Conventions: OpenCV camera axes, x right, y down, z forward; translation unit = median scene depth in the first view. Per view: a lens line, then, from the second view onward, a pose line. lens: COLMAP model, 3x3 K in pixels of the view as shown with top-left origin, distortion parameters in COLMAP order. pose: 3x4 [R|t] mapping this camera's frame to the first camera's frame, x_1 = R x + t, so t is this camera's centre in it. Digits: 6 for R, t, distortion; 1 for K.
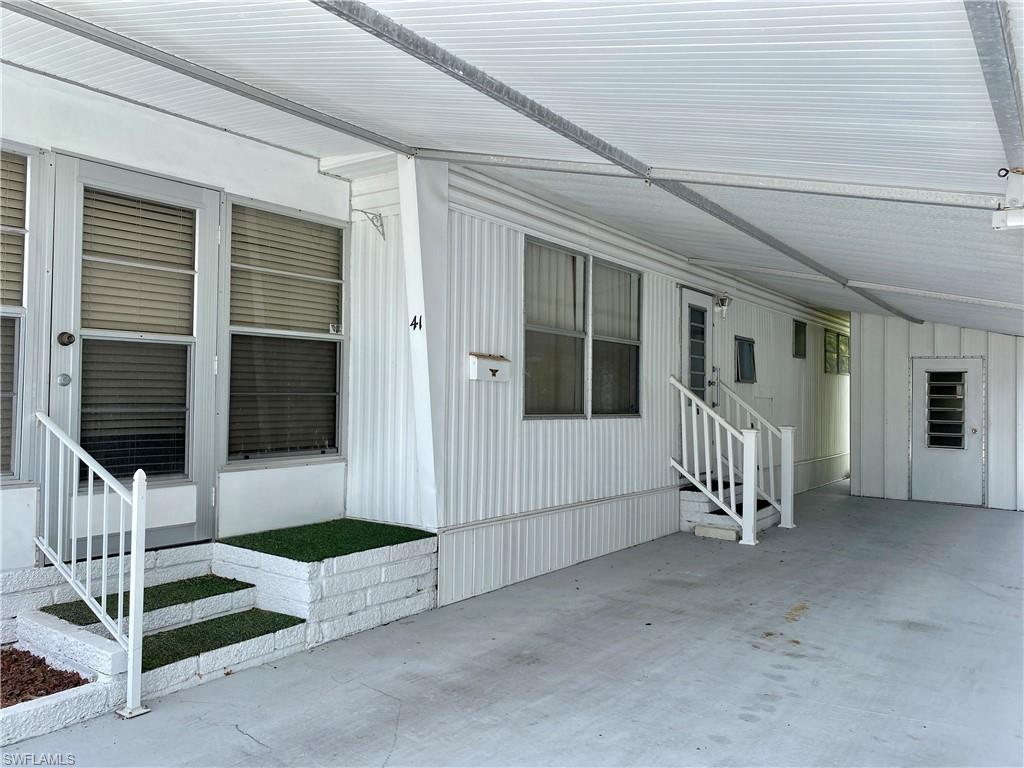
lens RADIAL K [[795.5, 0, 512.0], [0, 795.5, 384.0], [0, 0, 1]] dist [0.003738, -0.002496]
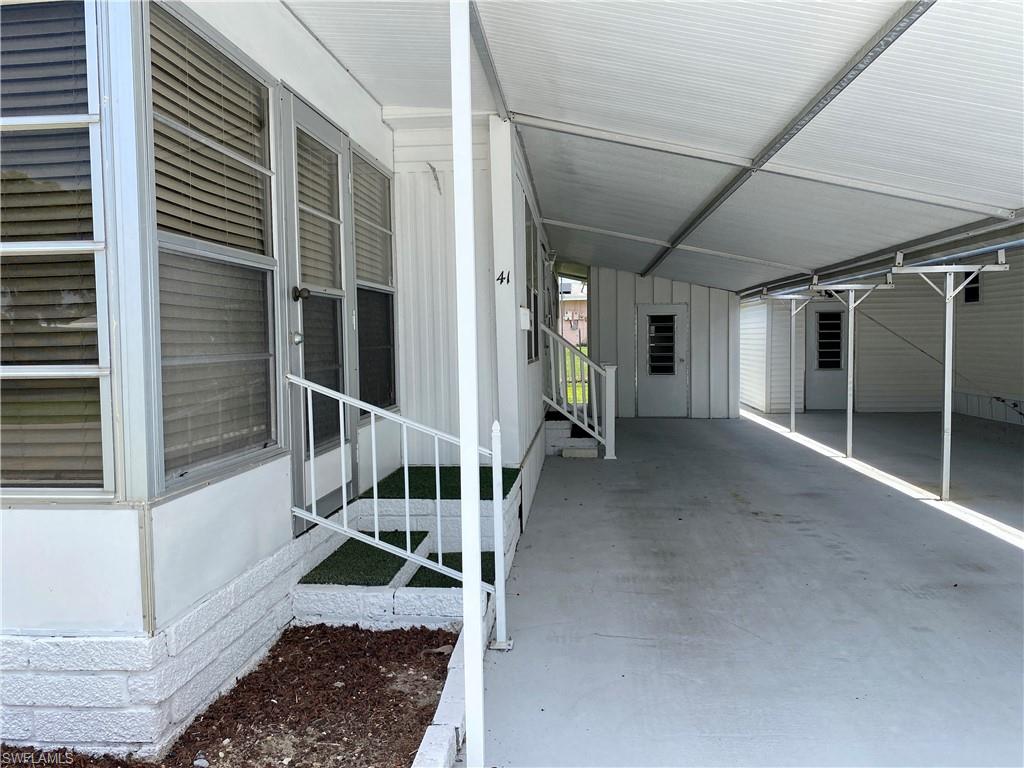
lens RADIAL K [[795.5, 0, 512.0], [0, 795.5, 384.0], [0, 0, 1]] dist [0.003738, -0.002496]
pose [[0.853863, -0.051593, 0.517935, -0.813271], [0.012574, 0.996830, 0.078566, -0.021054], [-0.520346, -0.060572, 0.851804, 0.076970]]
